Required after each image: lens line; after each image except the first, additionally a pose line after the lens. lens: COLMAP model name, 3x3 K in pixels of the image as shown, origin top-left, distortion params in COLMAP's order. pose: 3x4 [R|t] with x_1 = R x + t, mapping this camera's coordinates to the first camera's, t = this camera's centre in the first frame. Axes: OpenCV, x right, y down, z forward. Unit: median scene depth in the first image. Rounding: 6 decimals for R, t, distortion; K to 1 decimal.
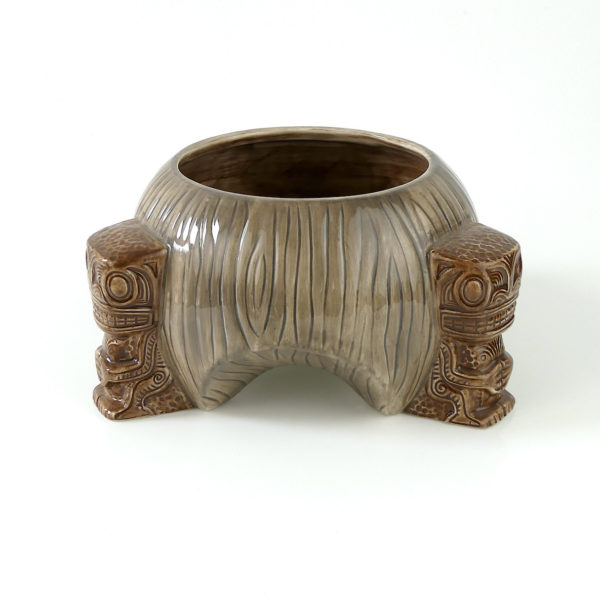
lens RADIAL K [[1049.5, 0, 300.0], [0, 1049.5, 300.0], [0, 0, 1]] dist [0.018784, -0.008137]
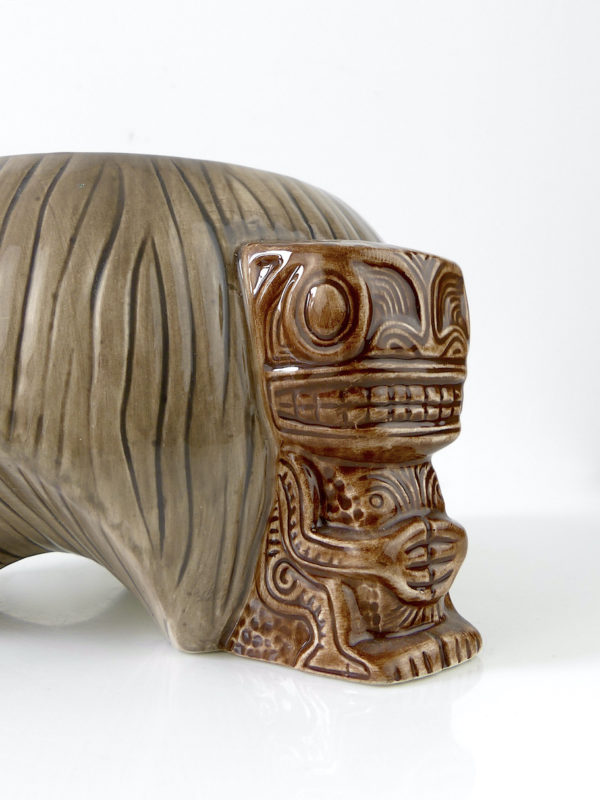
lens RADIAL K [[793.7, 0, 300.0], [0, 793.7, 400.0], [0, 0, 1]] dist [-0.009787, -0.006730]
pose [[0.978567, -0.008159, -0.205766, 0.211333], [-0.076005, 0.914355, -0.397715, 0.147798], [0.191388, 0.404831, 0.894138, 0.693593]]
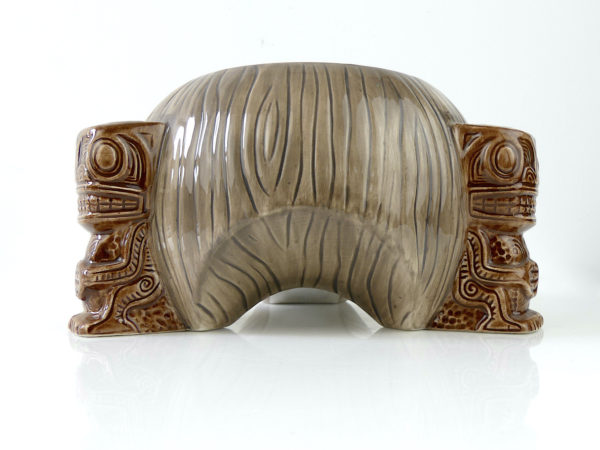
lens RADIAL K [[595.3, 0, 315.5], [0, 595.3, 226.0], [0, 0, 1]] dist [-0.009787, -0.006730]
pose [[0.995566, 0.009968, 0.093532, -0.044227], [0.026060, 0.926215, -0.376094, 0.223455], [-0.090380, 0.376863, 0.921849, 0.539404]]
